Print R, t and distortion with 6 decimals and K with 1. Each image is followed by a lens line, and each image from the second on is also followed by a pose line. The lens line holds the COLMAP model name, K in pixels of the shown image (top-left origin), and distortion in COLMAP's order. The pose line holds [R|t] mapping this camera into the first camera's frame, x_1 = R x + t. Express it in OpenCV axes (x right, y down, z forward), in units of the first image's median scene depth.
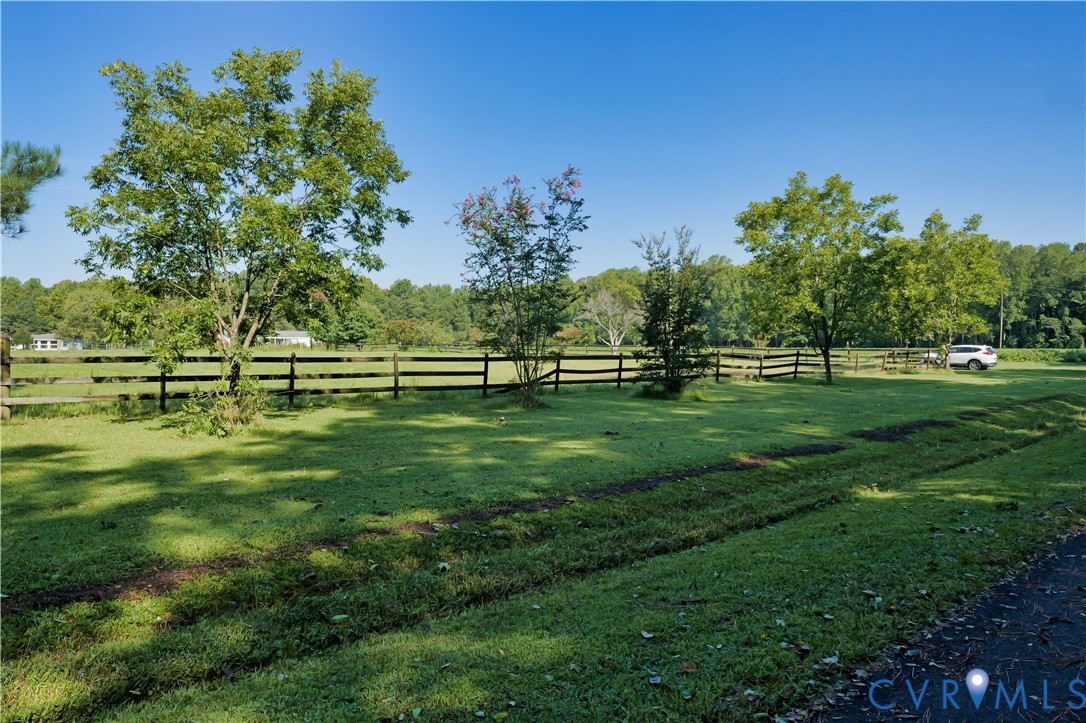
lens RADIAL K [[762.4, 0, 542.1], [0, 762.4, 359.7], [0, 0, 1]] dist [0.003538, 0.006375]
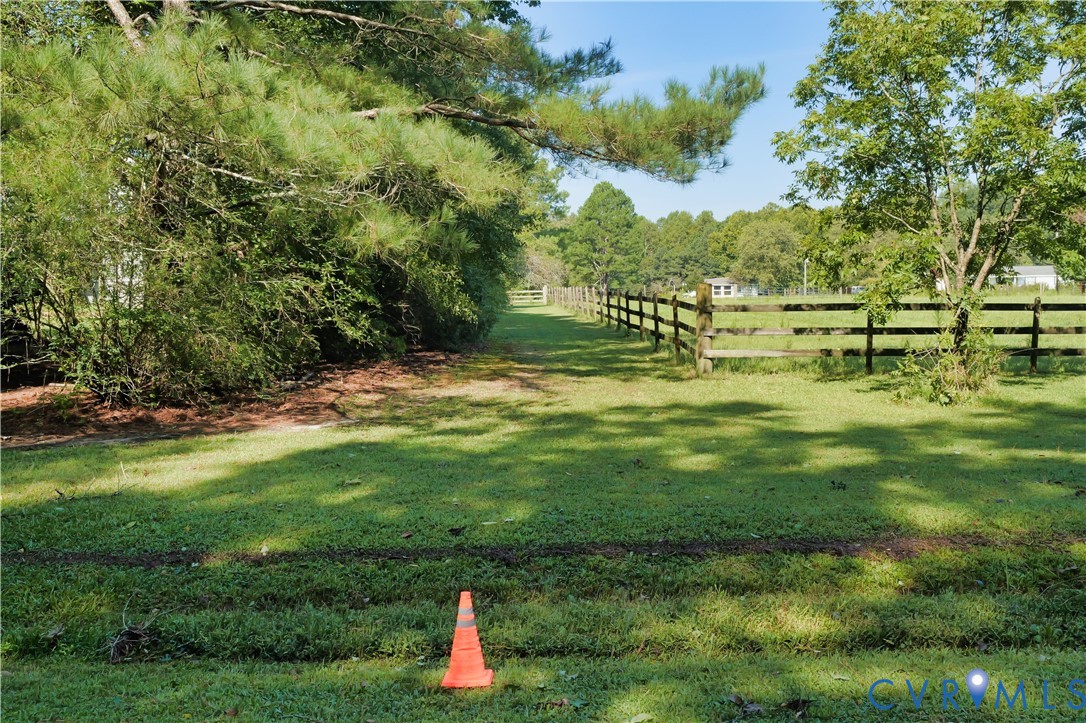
lens RADIAL K [[1077.5, 0, 540.4], [0, 1077.5, 362.6], [0, 0, 1]] dist [-0.008367, 0.000000]
pose [[0.739414, 0.031351, -0.672521, 0.019435], [0.002851, 0.998760, 0.049695, 0.000873], [0.673246, -0.038663, 0.738408, -0.100627]]
